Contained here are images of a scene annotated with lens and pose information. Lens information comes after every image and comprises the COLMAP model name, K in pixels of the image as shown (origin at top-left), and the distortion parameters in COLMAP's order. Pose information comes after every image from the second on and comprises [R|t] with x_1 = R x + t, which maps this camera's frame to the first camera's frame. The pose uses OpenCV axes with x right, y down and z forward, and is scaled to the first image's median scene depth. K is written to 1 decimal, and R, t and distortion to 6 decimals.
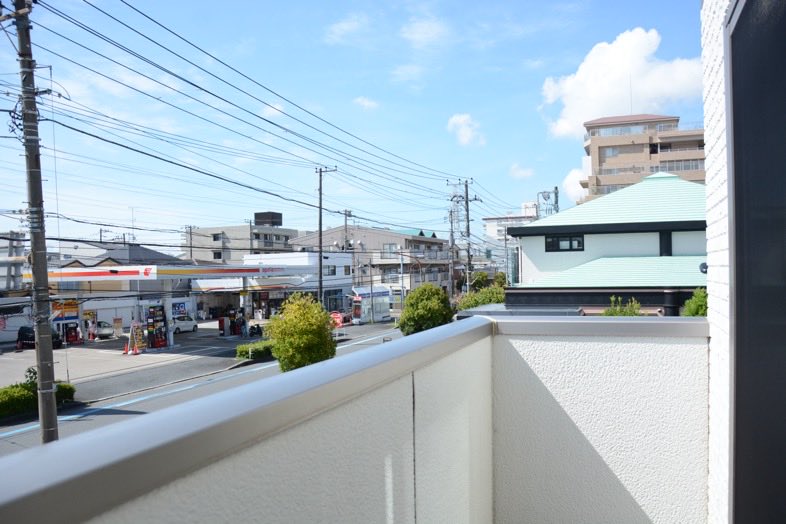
lens RADIAL K [[627.4, 0, 409.6], [0, 627.4, 289.2], [0, 0, 1]] dist [-0.107919, 0.090737]
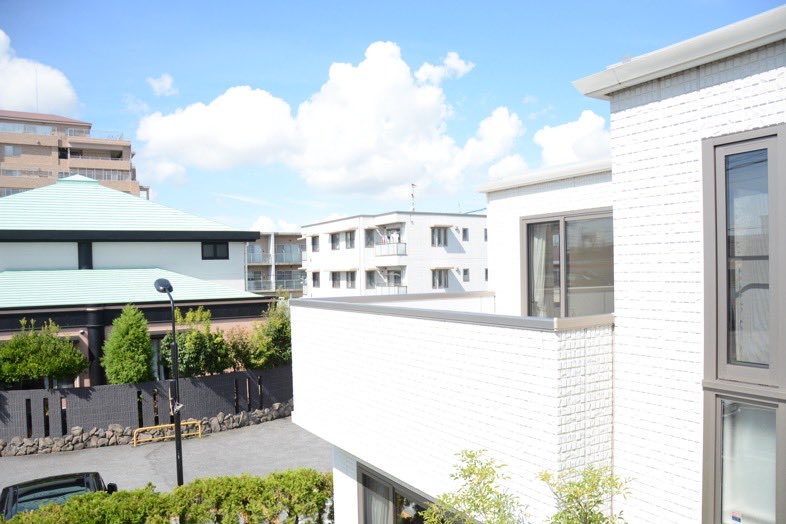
lens RADIAL K [[627.4, 0, 396.3], [0, 627.4, 264.4], [0, 0, 1]] dist [-0.107919, 0.090737]
pose [[0.637637, 0.006000, 0.770314, 0.011690], [0.039791, 0.998378, -0.040714, -0.004293], [-0.769309, 0.056612, 0.636364, 0.058373]]
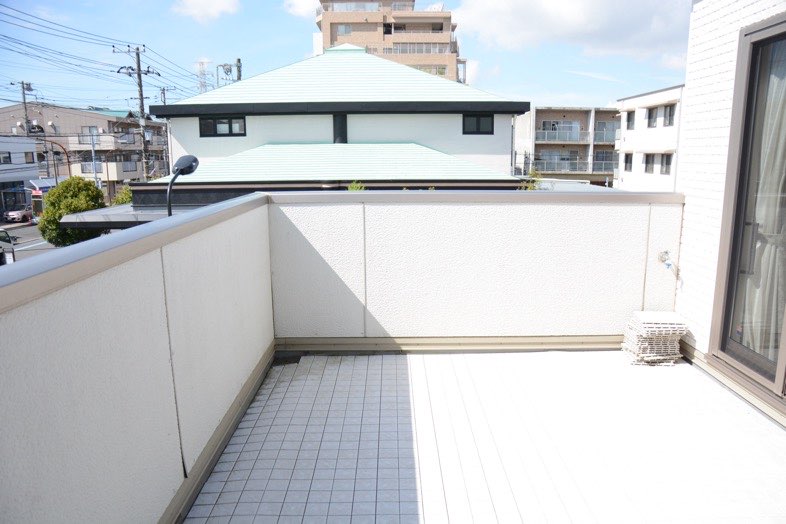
lens RADIAL K [[627.4, 0, 410.9], [0, 627.4, 282.5], [0, 0, 1]] dist [-0.107919, 0.090737]
pose [[0.933421, -0.060153, 0.353706, 0.123566], [-0.000353, 0.985691, 0.168563, -0.005907], [-0.358784, -0.157465, 0.920043, 0.090290]]
